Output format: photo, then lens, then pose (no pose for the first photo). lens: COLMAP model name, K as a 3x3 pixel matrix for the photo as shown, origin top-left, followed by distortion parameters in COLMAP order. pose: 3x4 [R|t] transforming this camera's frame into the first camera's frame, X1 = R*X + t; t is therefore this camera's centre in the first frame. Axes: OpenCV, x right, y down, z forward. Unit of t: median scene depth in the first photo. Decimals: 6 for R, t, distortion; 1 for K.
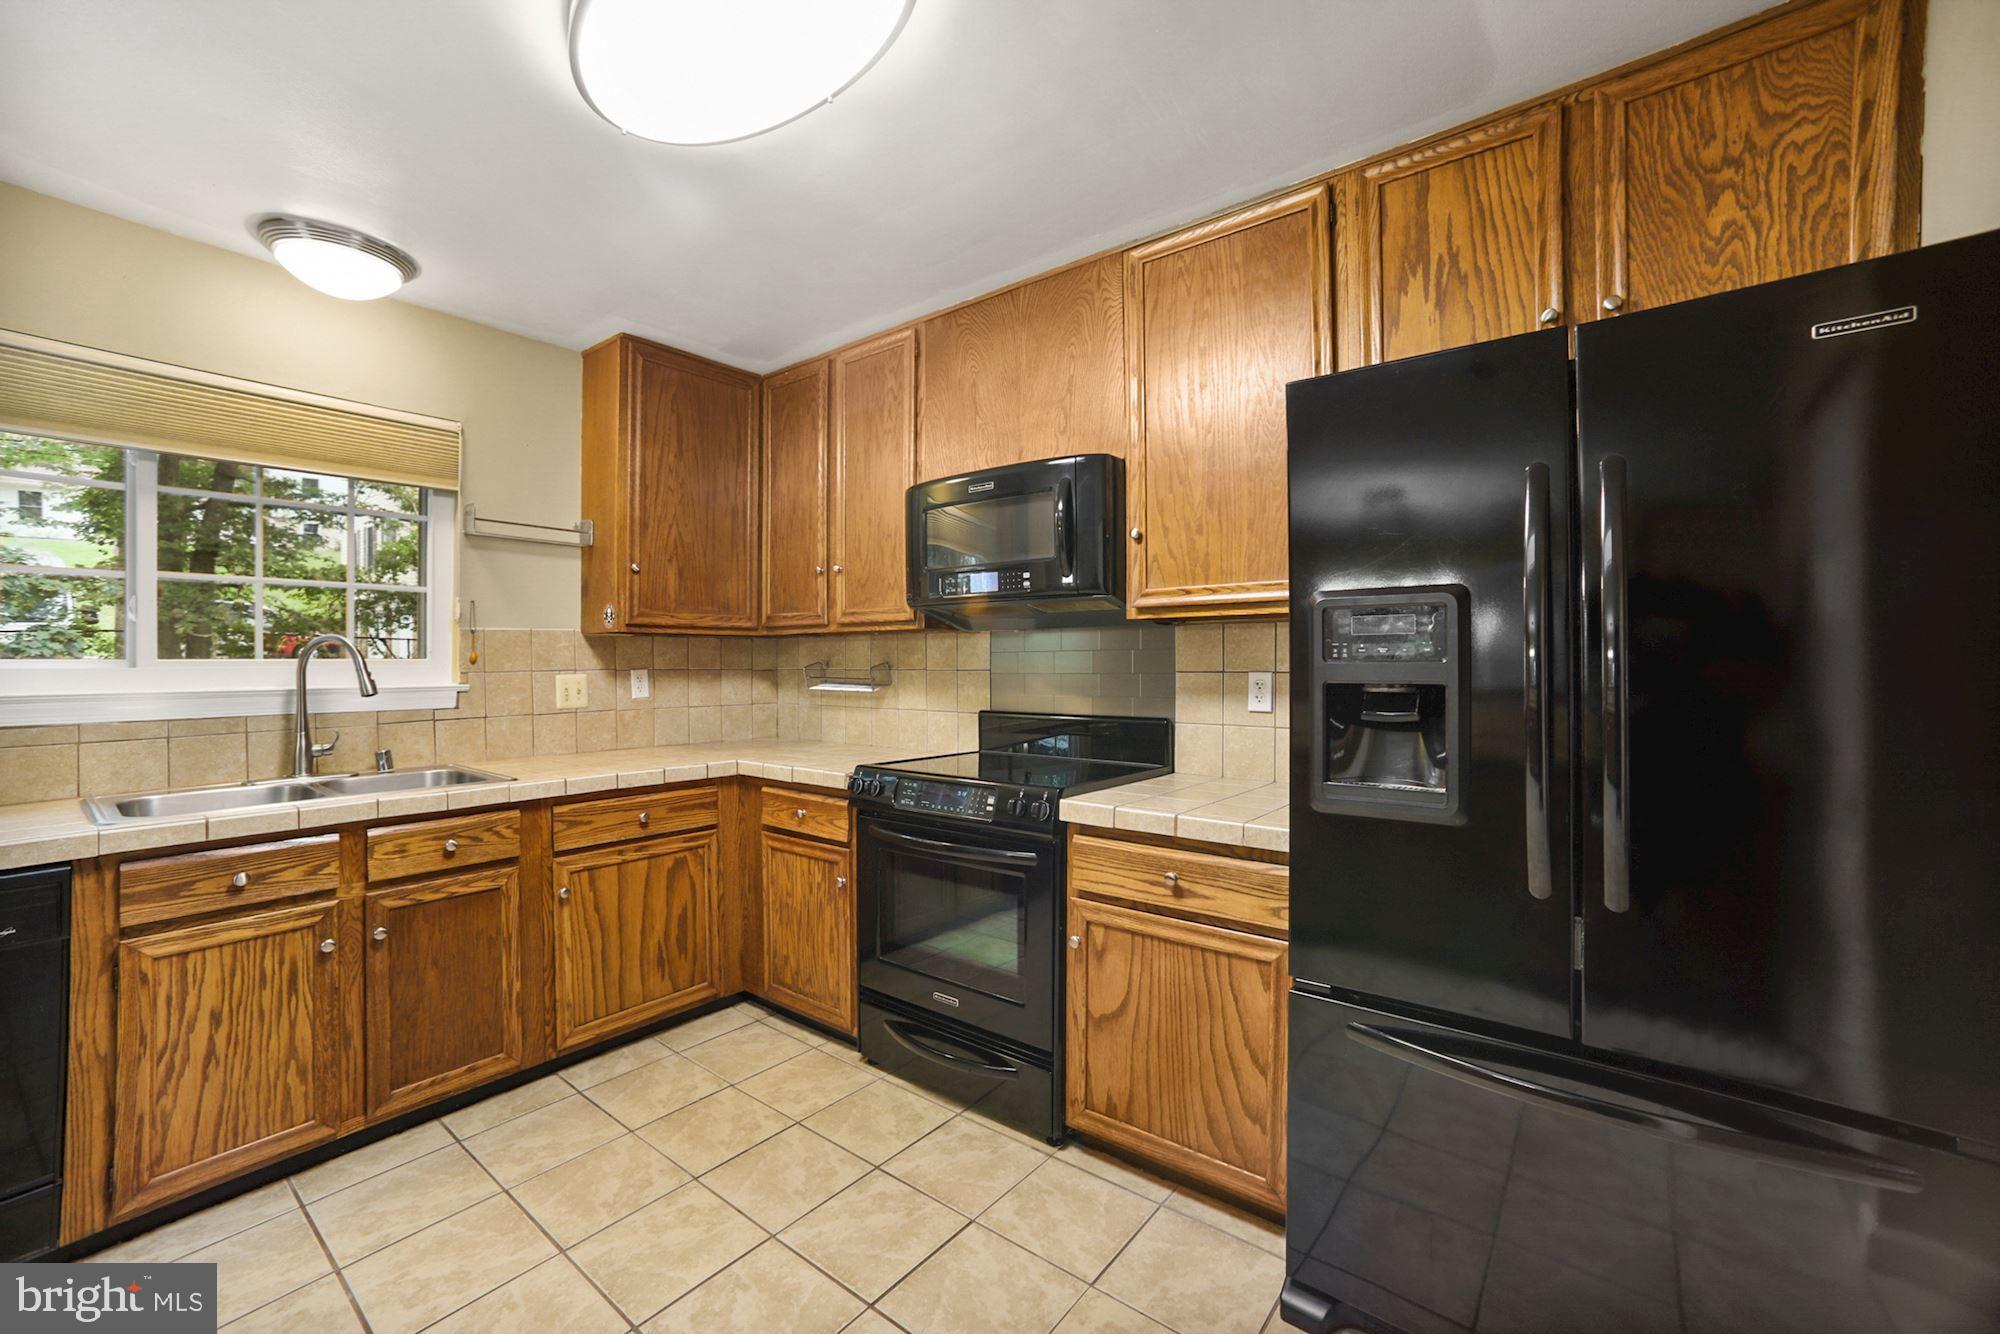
lens RADIAL K [[811.5, 0, 991.7], [0, 811.5, 658.9], [0, 0, 1]] dist [-0.026741, 0.012251]
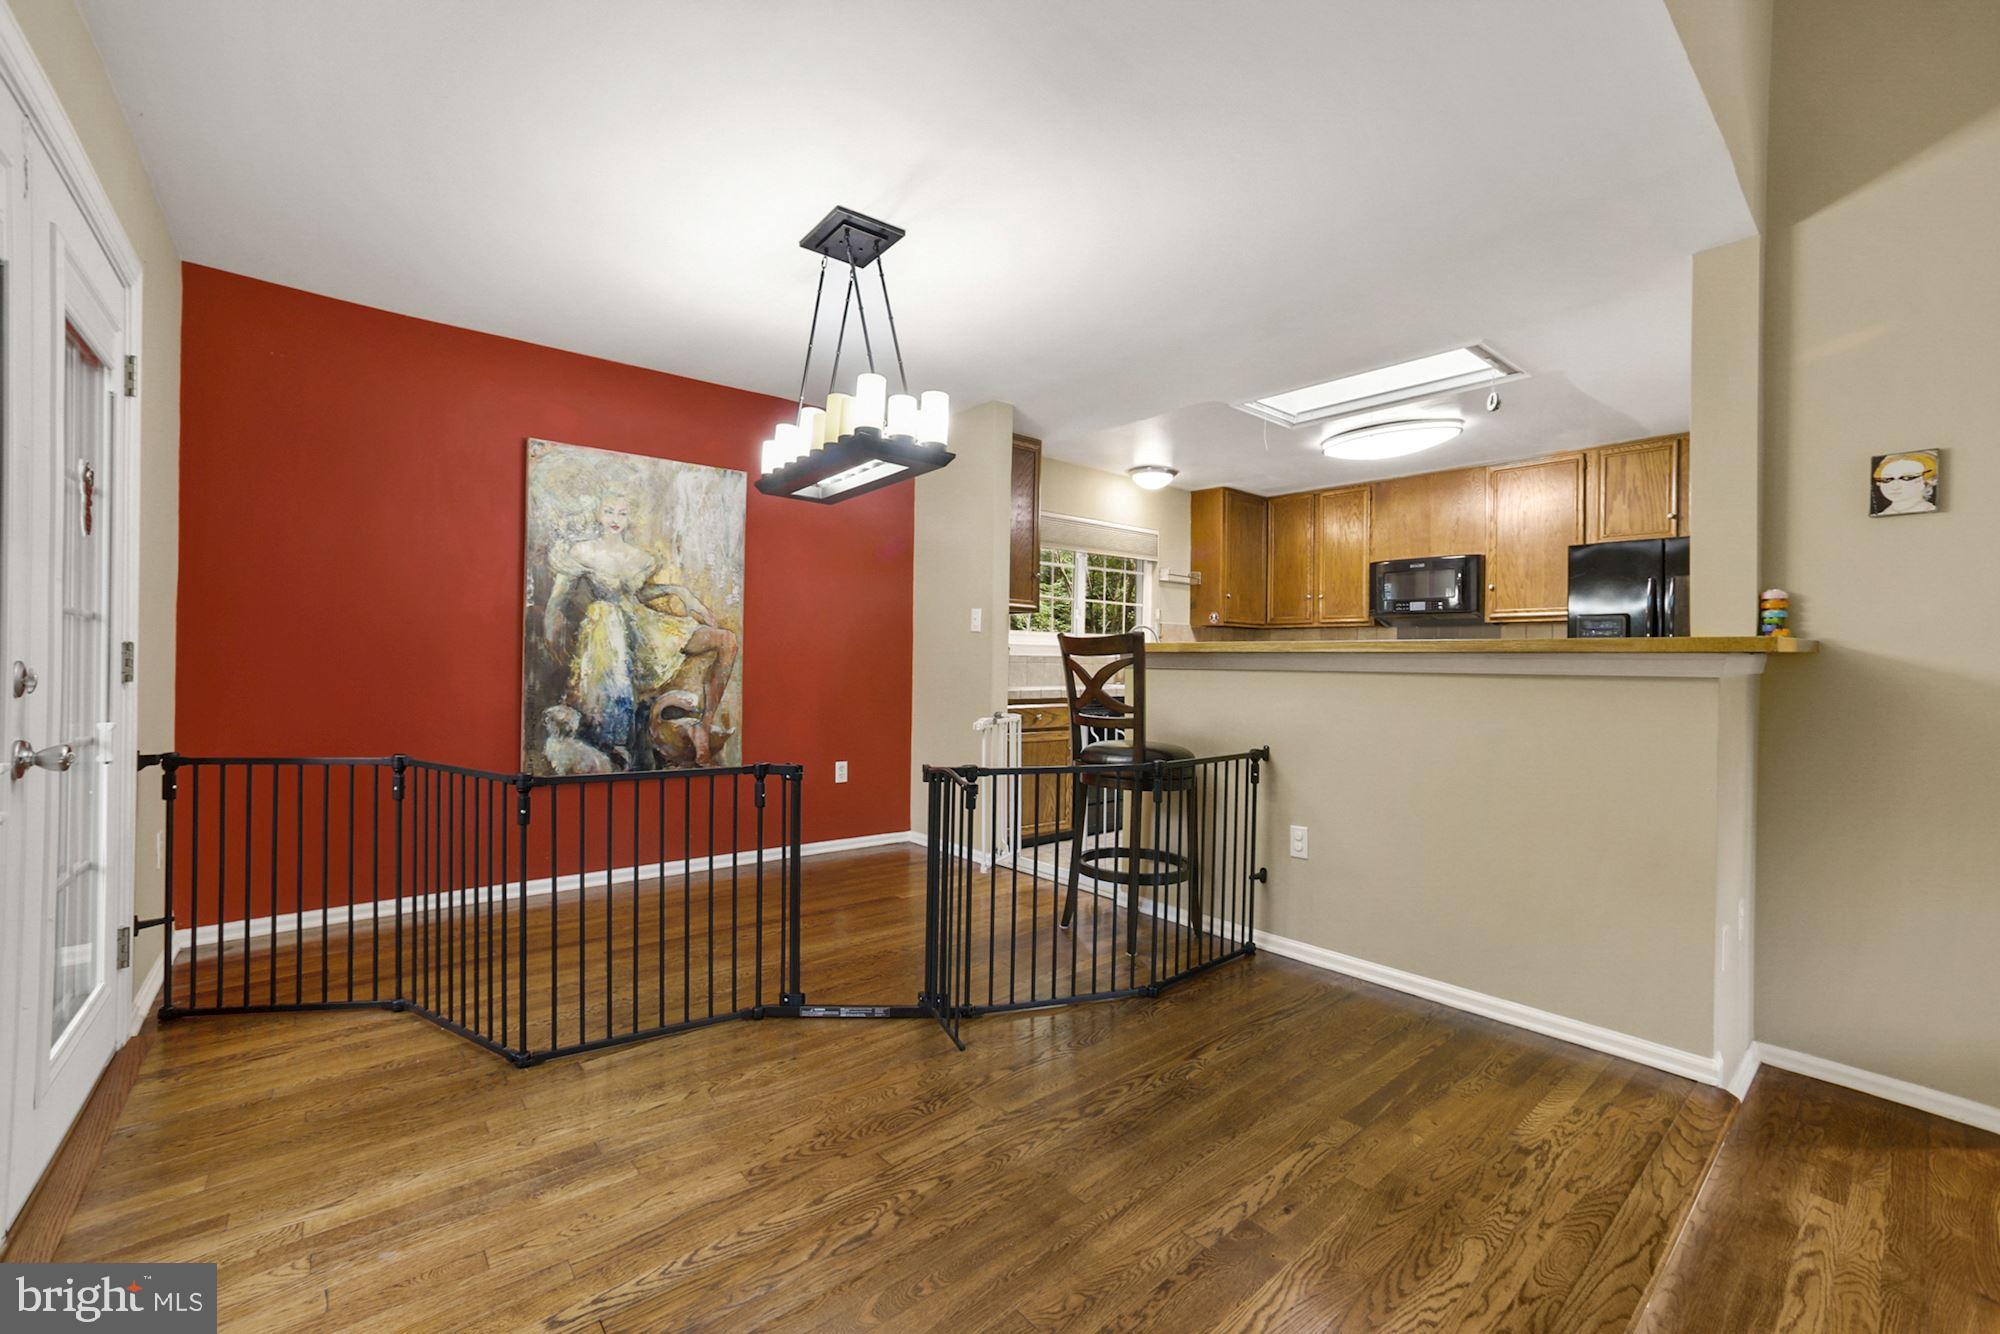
lens RADIAL K [[811.5, 0, 1031.0], [0, 811.5, 659.9], [0, 0, 1]] dist [-0.026741, 0.012251]
pose [[0.982491, 0.019462, -0.185291, -0.693945], [-0.018427, 0.999804, 0.007306, 0.066630], [0.185397, -0.003764, 0.982656, -1.548981]]
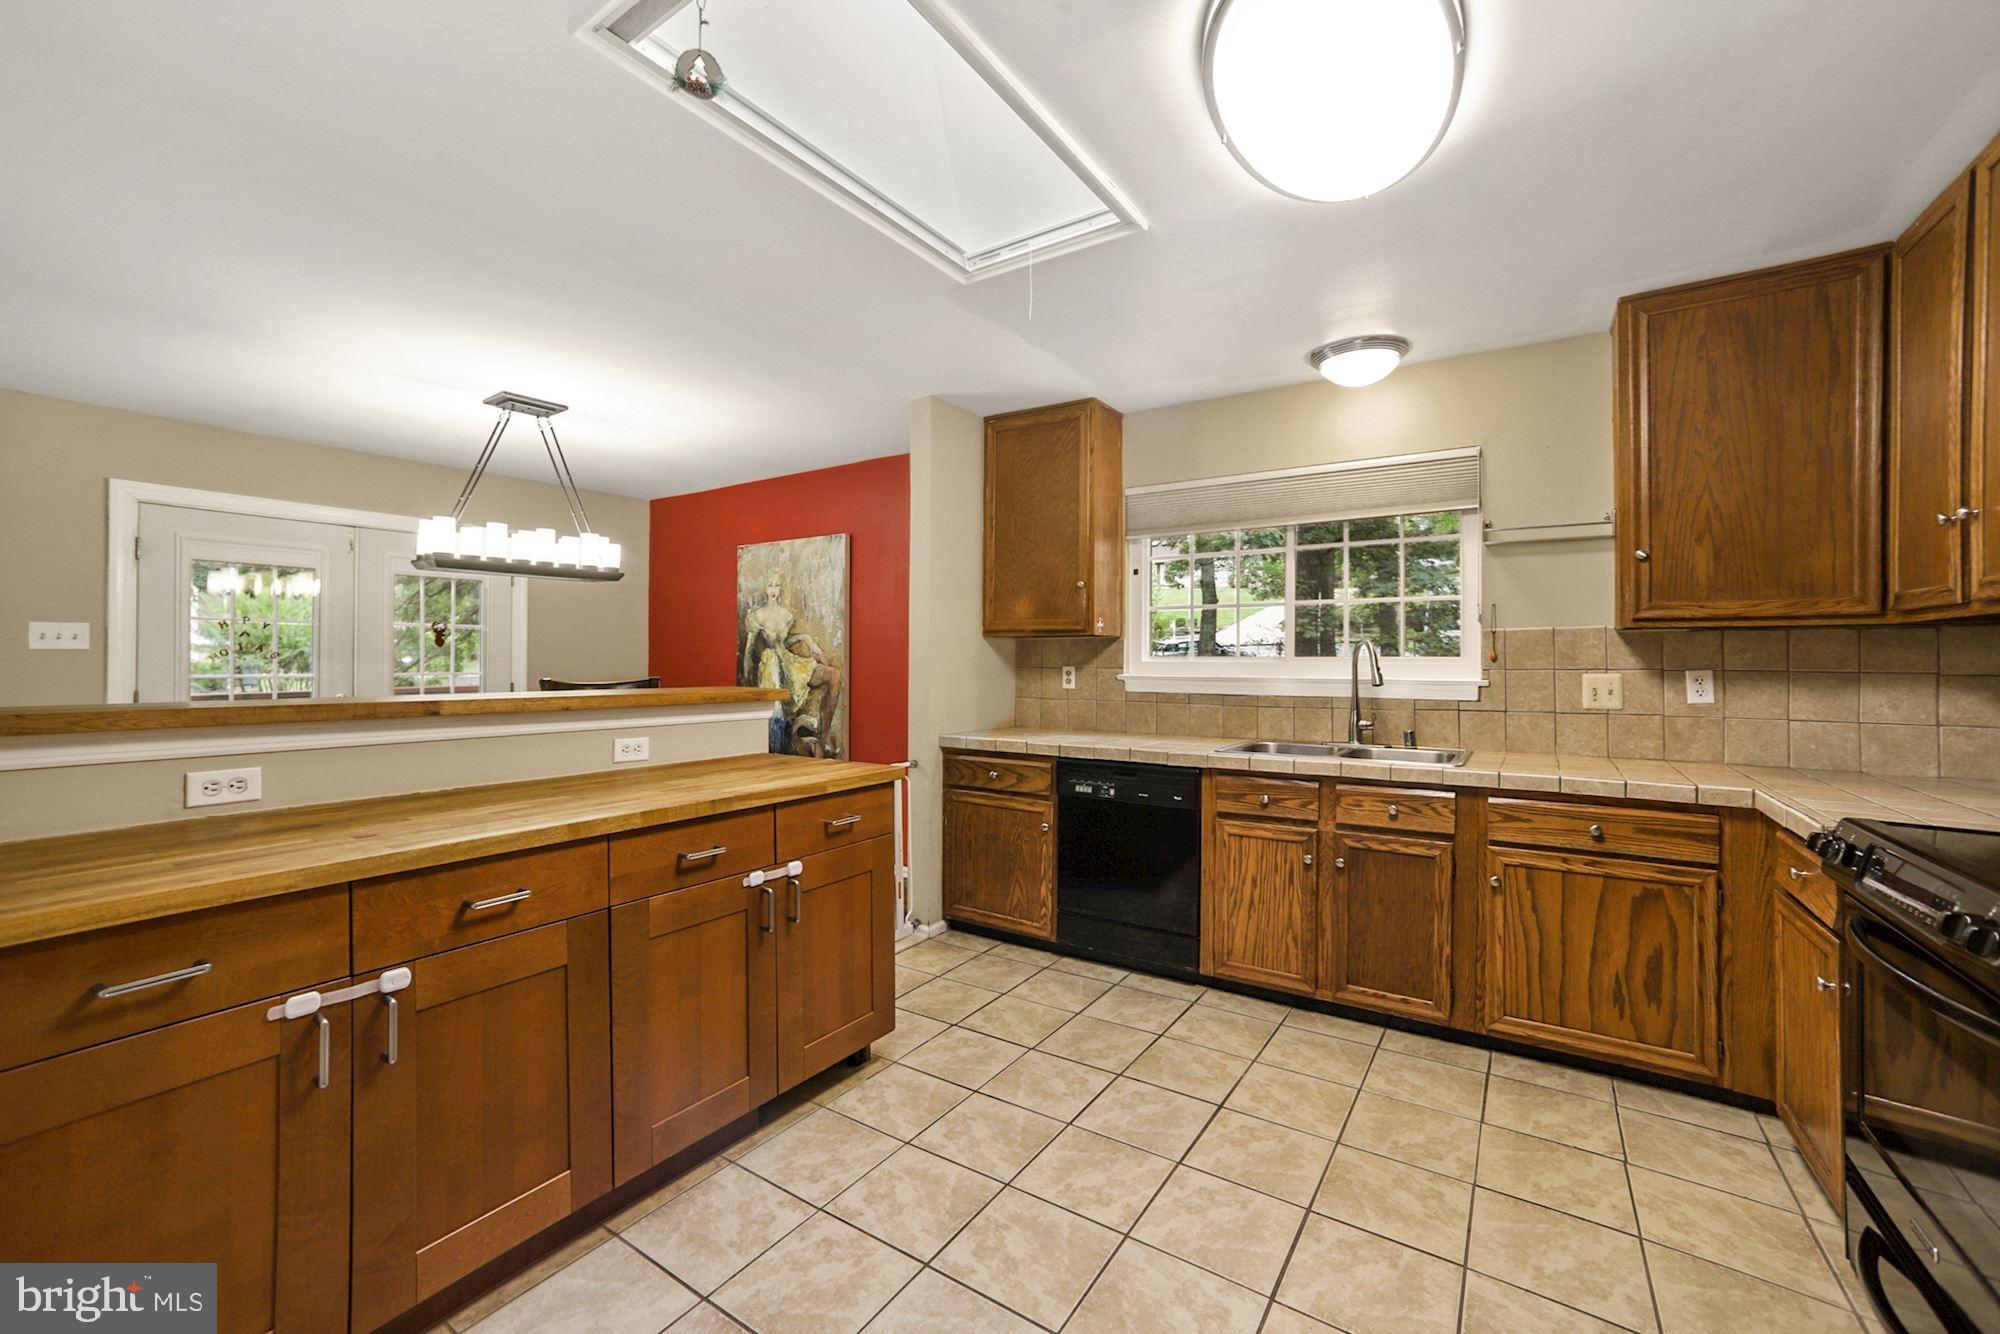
lens RADIAL K [[811.5, 0, 1002.2], [0, 811.5, 652.1], [0, 0, 1]] dist [-0.026741, 0.012251]
pose [[0.090404, -0.004466, -0.995895, 0.469210], [-0.000521, 0.999990, -0.004532, -0.002076], [0.995905, 0.000929, 0.090401, 0.277684]]
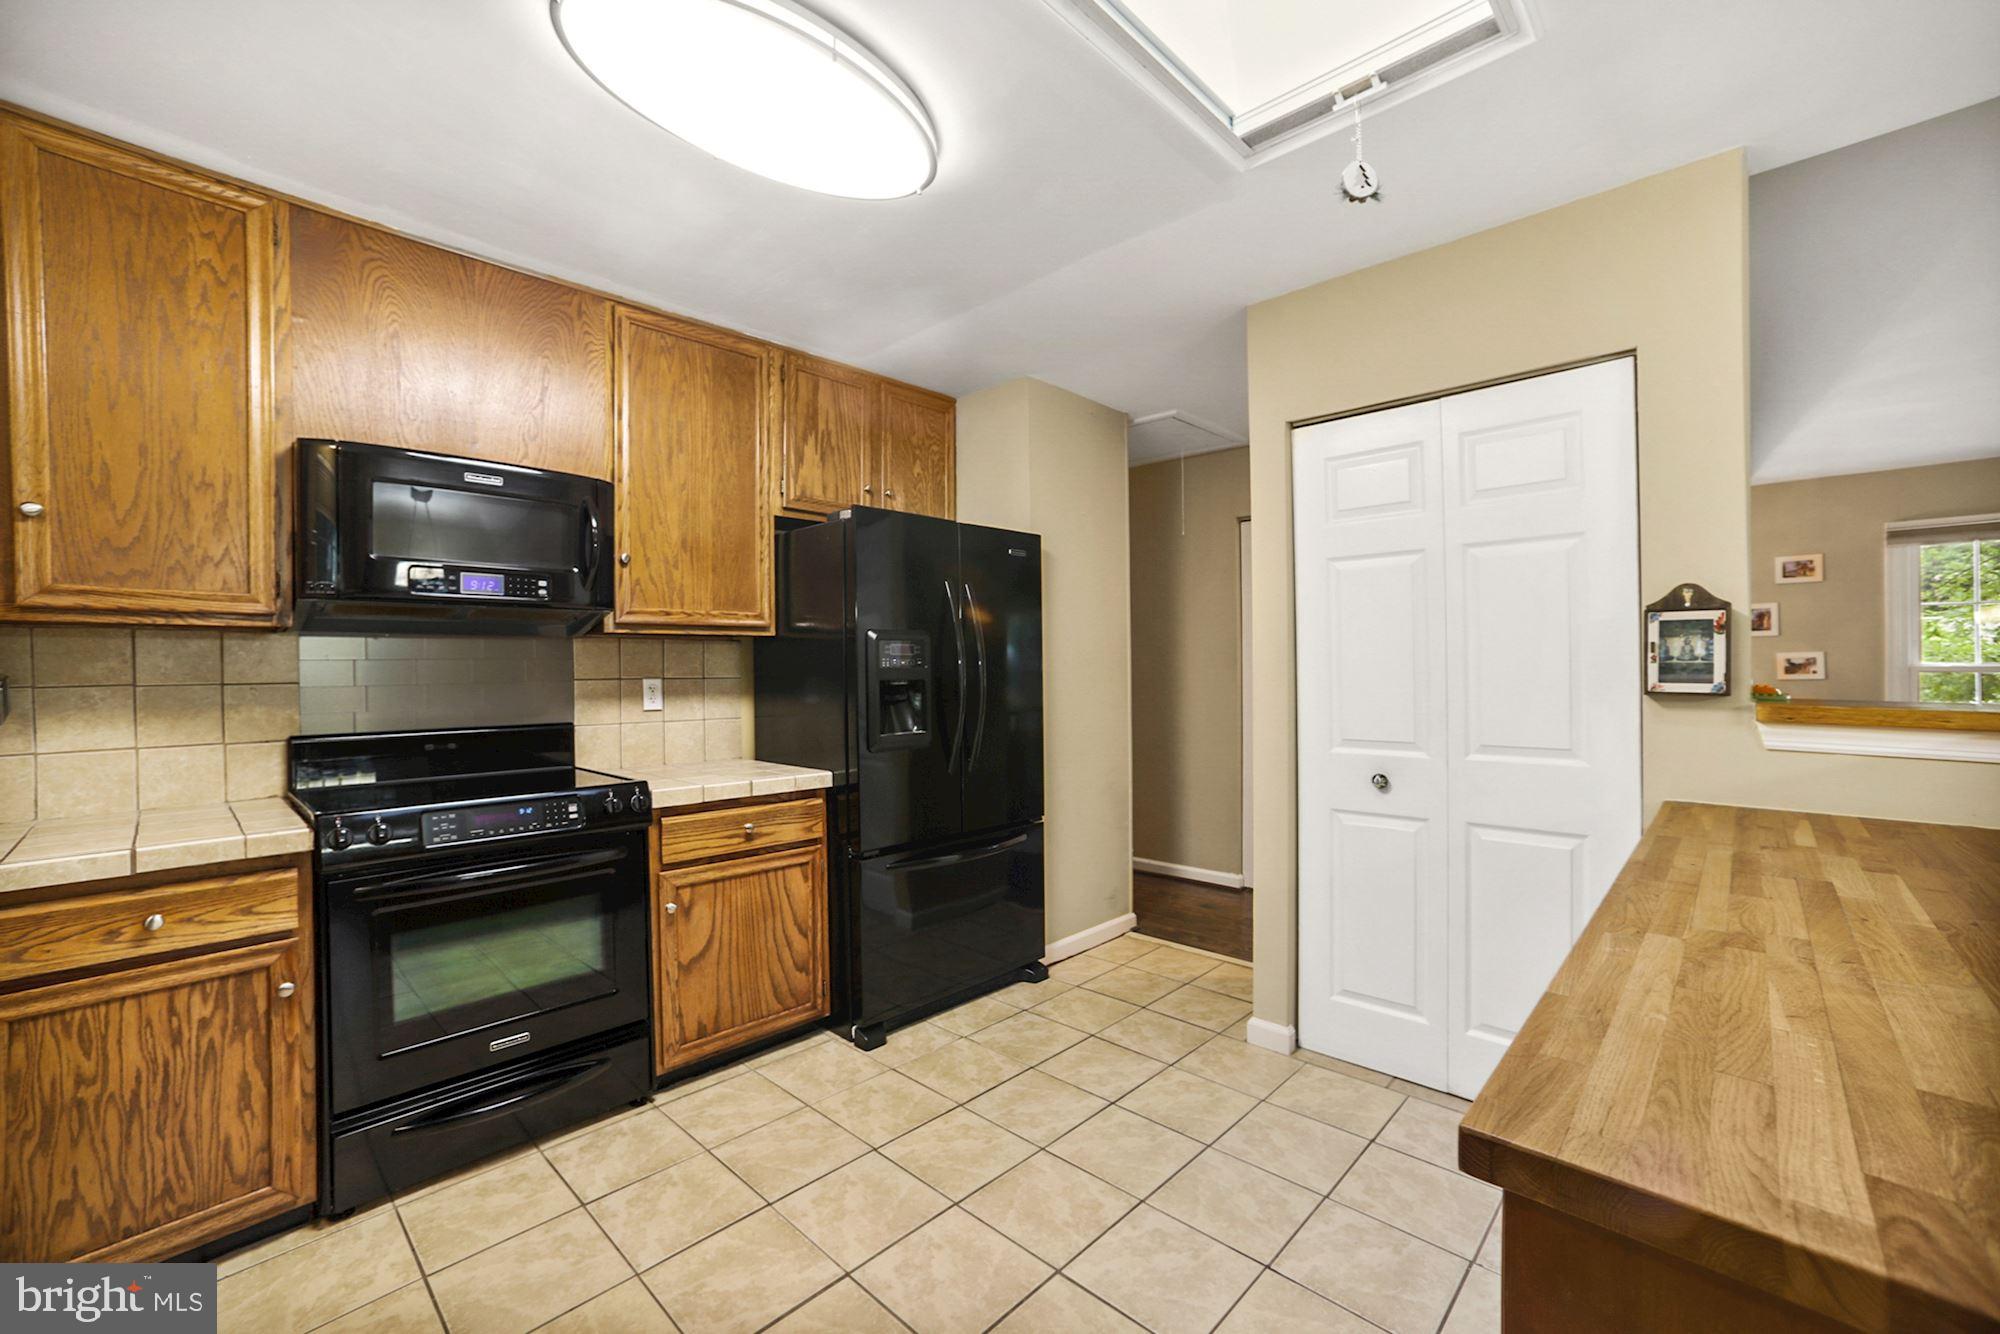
lens RADIAL K [[811.5, 0, 983.7], [0, 811.5, 666.2], [0, 0, 1]] dist [-0.026741, 0.012251]
pose [[0.123216, 0.002501, 0.992377, -0.867332], [0.006839, 0.999971, -0.003369, 0.005543], [-0.992356, 0.007202, 0.123196, 0.351234]]
